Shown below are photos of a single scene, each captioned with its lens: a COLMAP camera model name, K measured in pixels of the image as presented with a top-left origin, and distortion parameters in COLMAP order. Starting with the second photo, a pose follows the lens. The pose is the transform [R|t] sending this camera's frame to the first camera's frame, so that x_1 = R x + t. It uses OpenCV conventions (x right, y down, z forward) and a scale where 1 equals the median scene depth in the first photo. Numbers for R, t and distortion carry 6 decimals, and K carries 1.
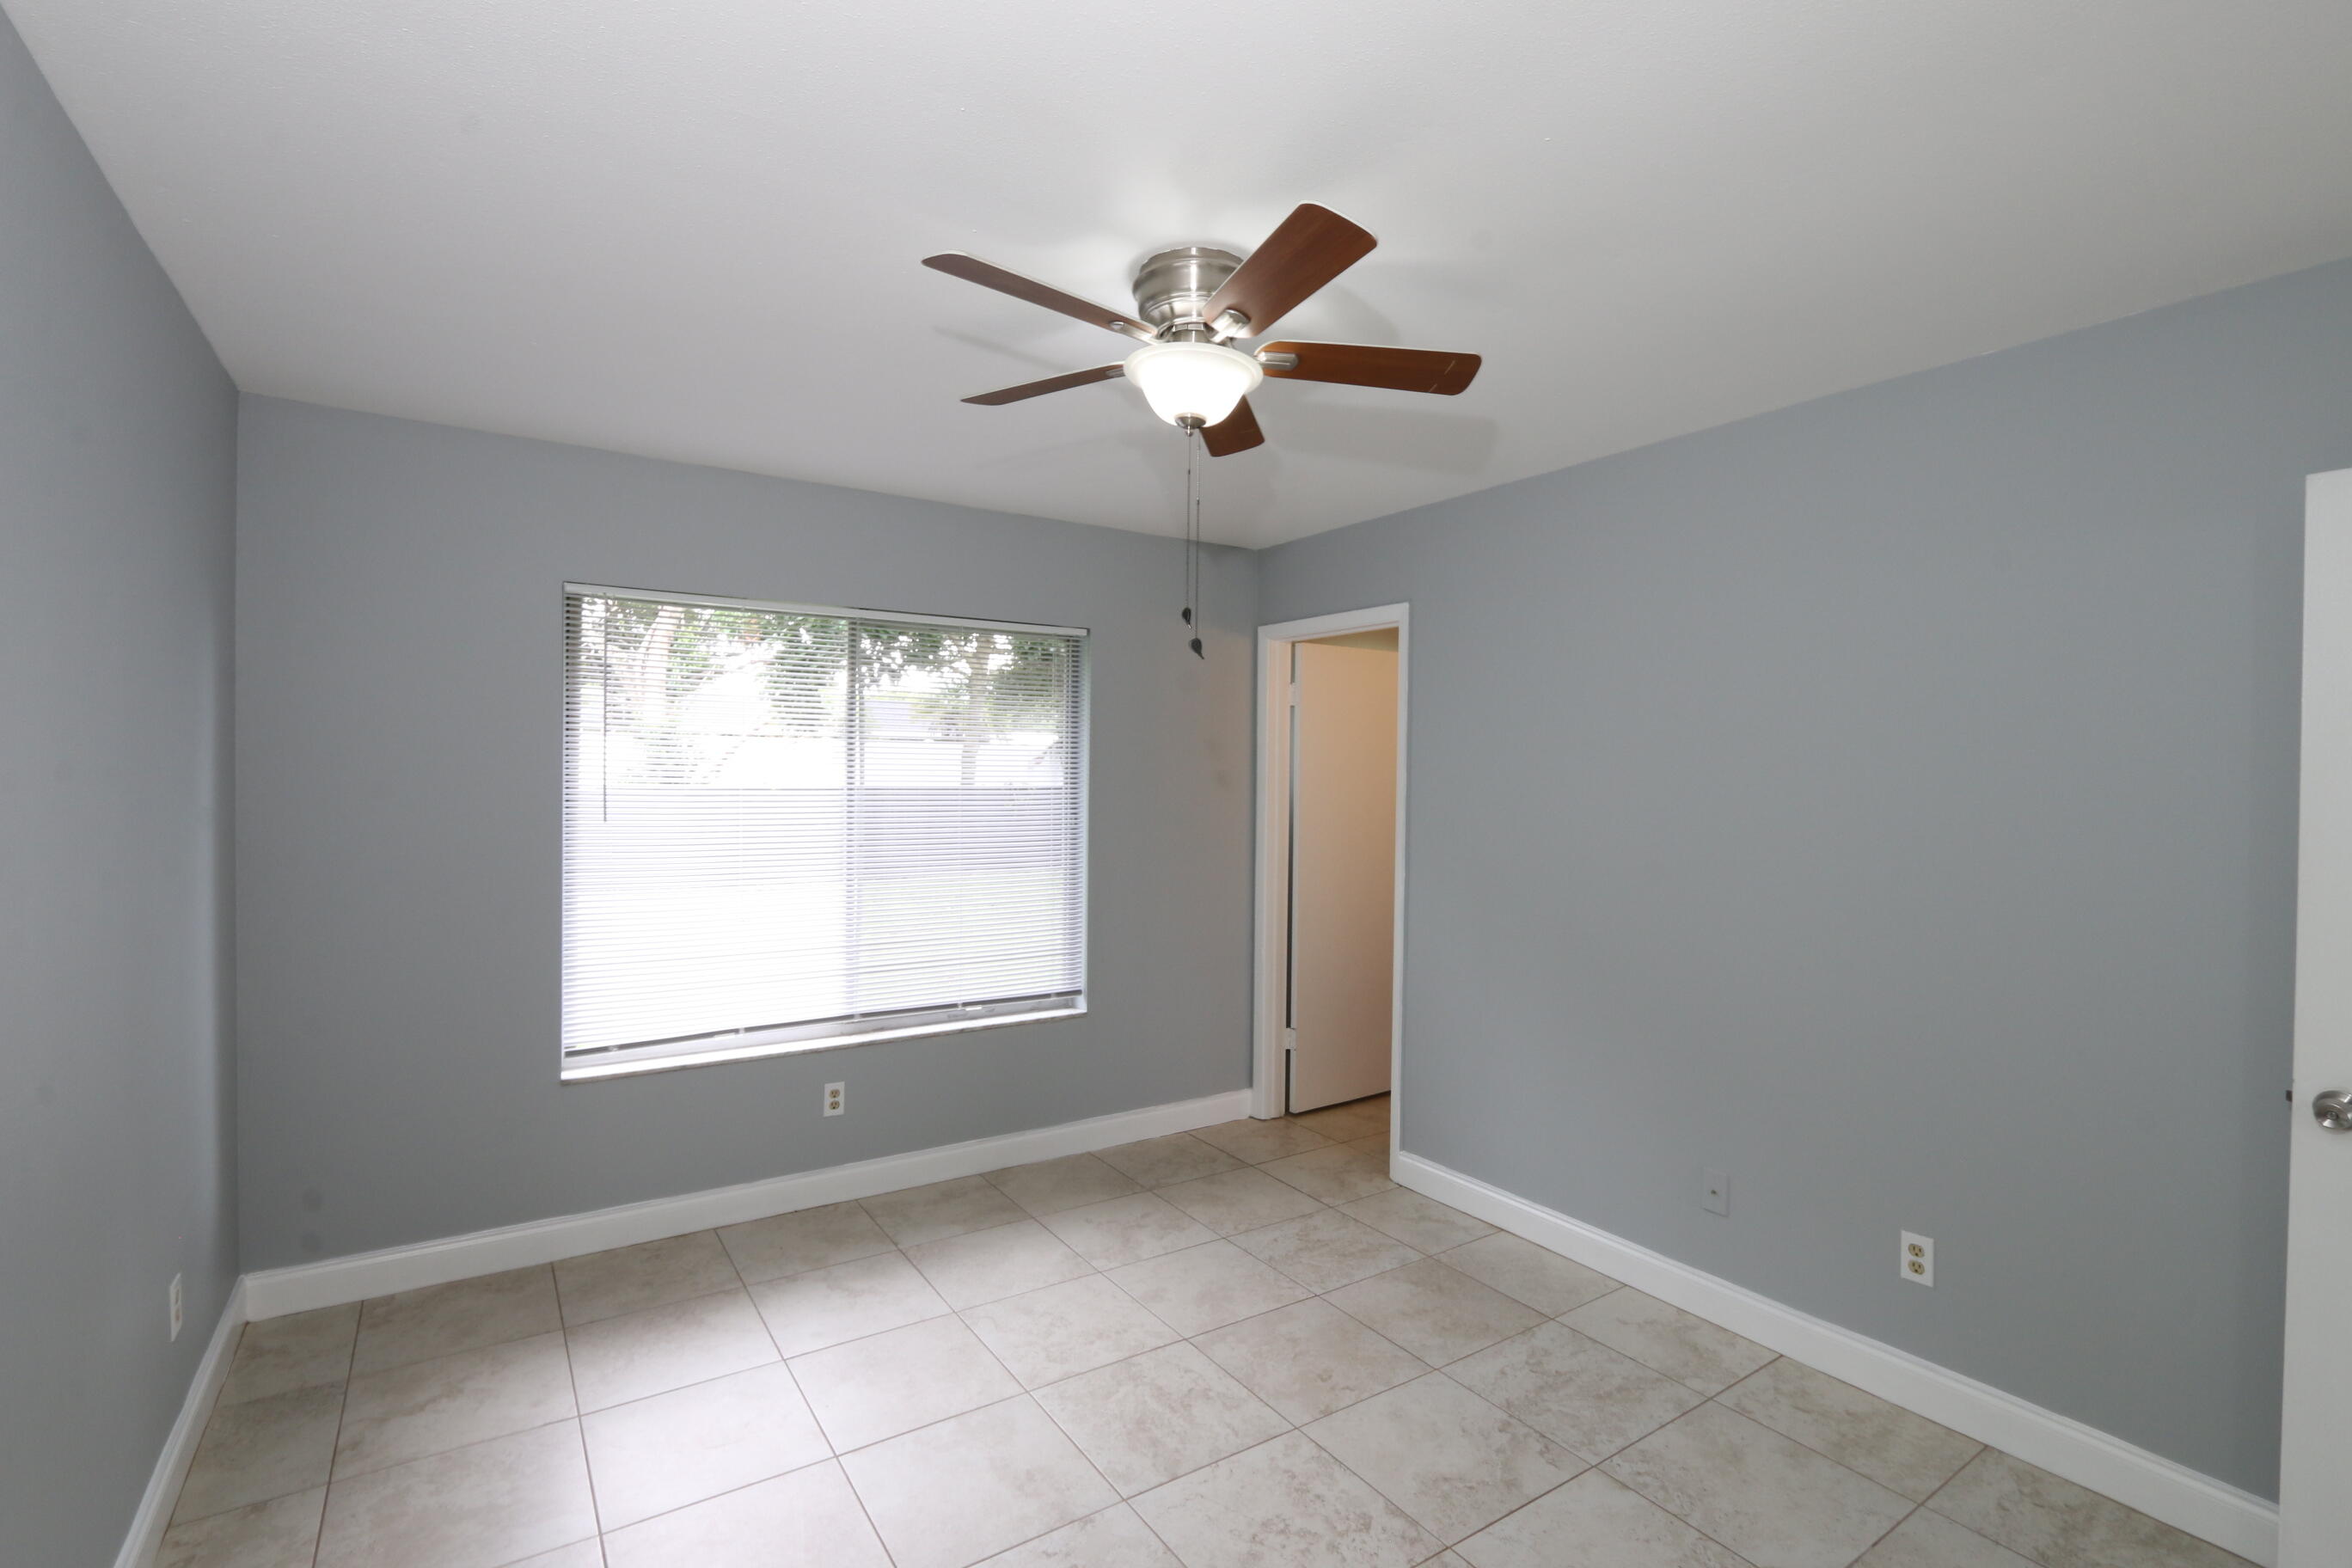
lens RADIAL K [[1073.4, 0, 1183.6], [0, 1073.4, 776.6], [0, 0, 1]] dist [-0.014107, 0.000783]
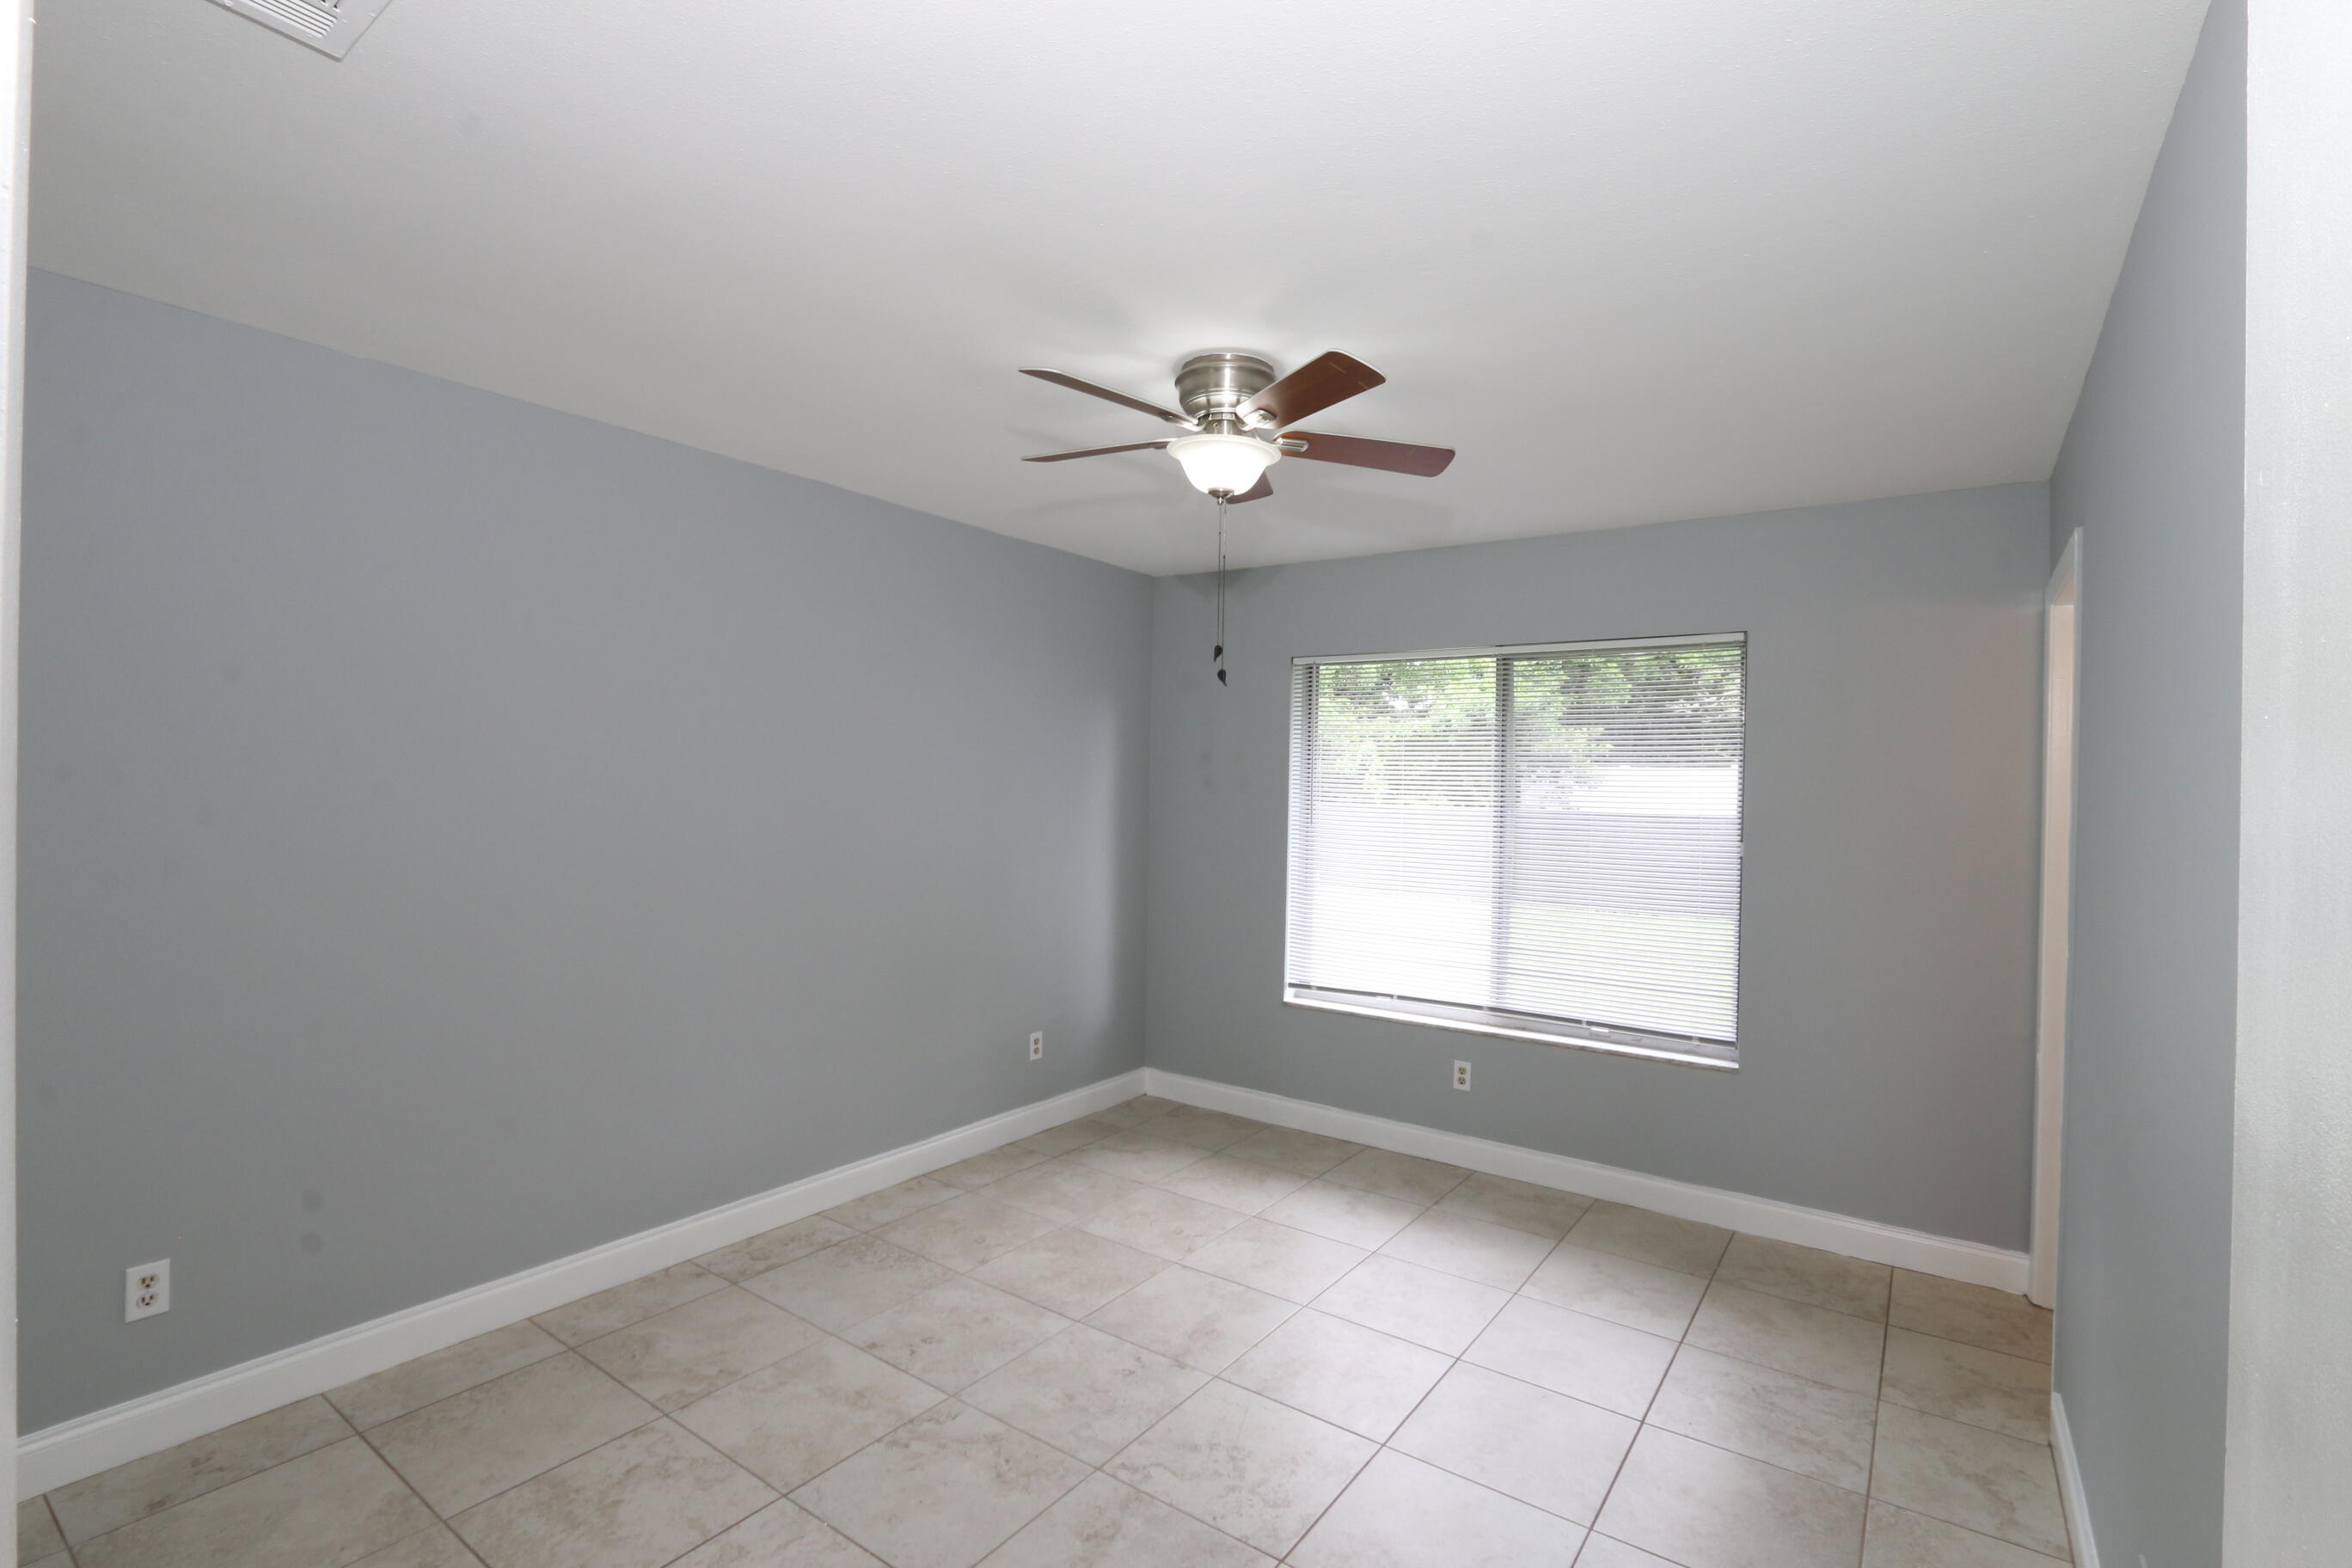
lens RADIAL K [[1073.4, 0, 1183.6], [0, 1073.4, 776.6], [0, 0, 1]] dist [-0.014107, 0.000783]
pose [[0.353659, -0.011833, -0.935299, 0.704510], [-0.017819, 0.999653, -0.019385, 0.009615], [0.935205, 0.023522, 0.353326, 0.336044]]
